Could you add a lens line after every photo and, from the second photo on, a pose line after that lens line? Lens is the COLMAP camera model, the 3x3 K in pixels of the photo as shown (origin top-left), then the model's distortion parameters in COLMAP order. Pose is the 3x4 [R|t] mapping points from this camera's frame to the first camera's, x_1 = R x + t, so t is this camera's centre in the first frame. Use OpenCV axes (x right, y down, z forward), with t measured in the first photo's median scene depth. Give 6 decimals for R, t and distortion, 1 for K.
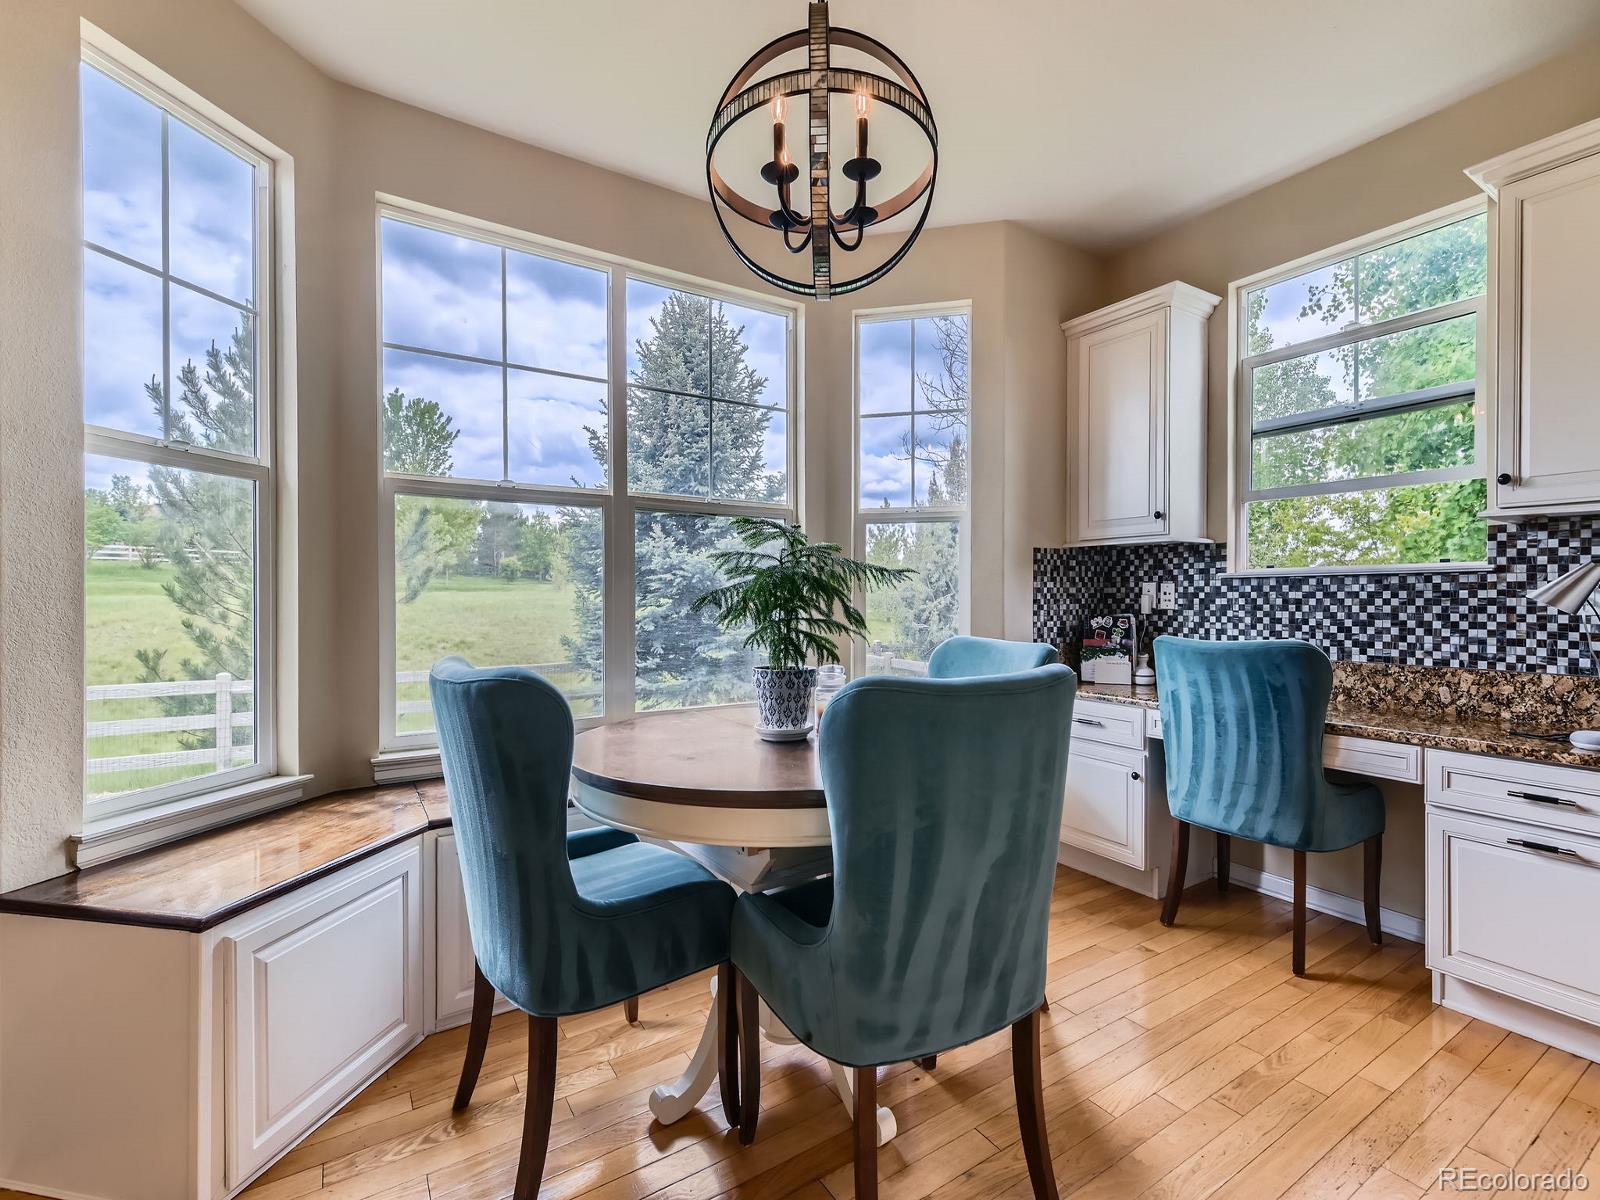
lens RADIAL K [[687.7, 0, 797.6], [0, 687.7, 600.7], [0, 0, 1]] dist [0.002424, -0.000047]
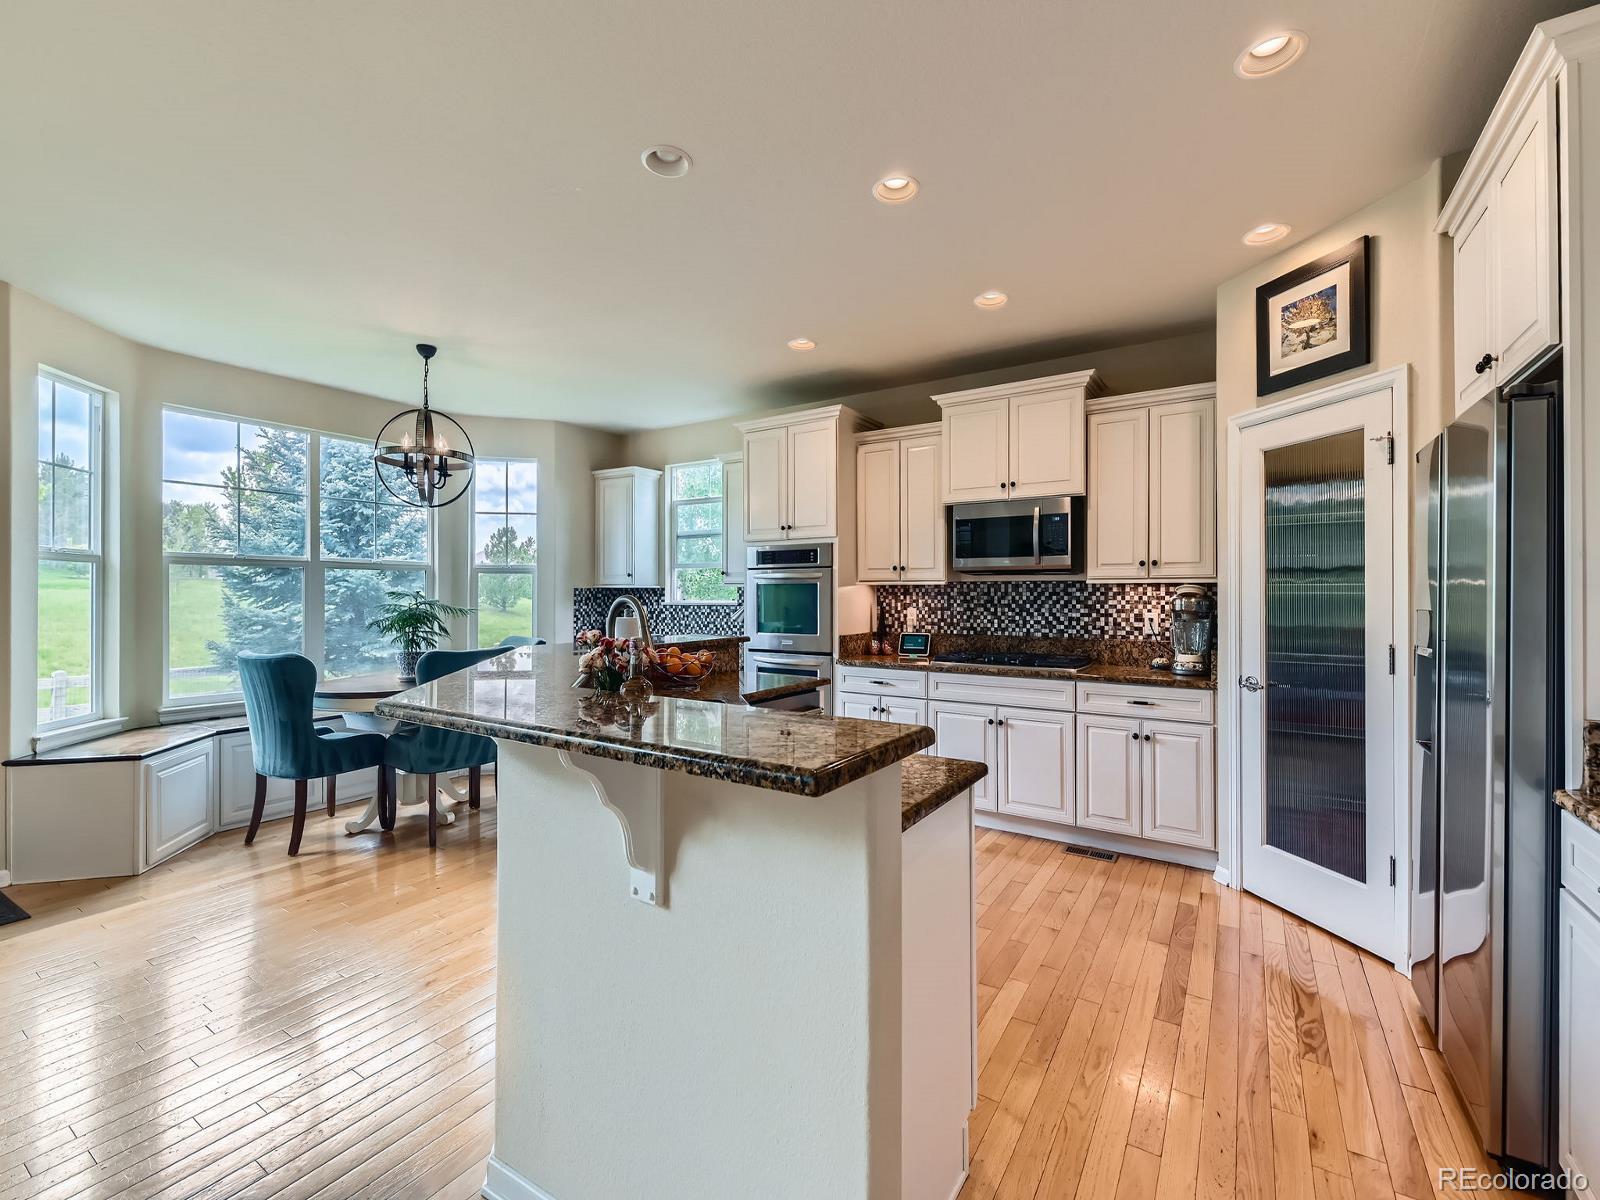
lens RADIAL K [[669.1, 0, 812.4], [0, 669.1, 591.8], [0, 0, 1]] dist [0.000679, -0.003797]
pose [[0.898548, 0.004629, 0.438851, 0.164234], [-0.001869, 0.999976, -0.006720, -0.075617], [-0.438872, 0.005219, 0.898535, -1.327098]]
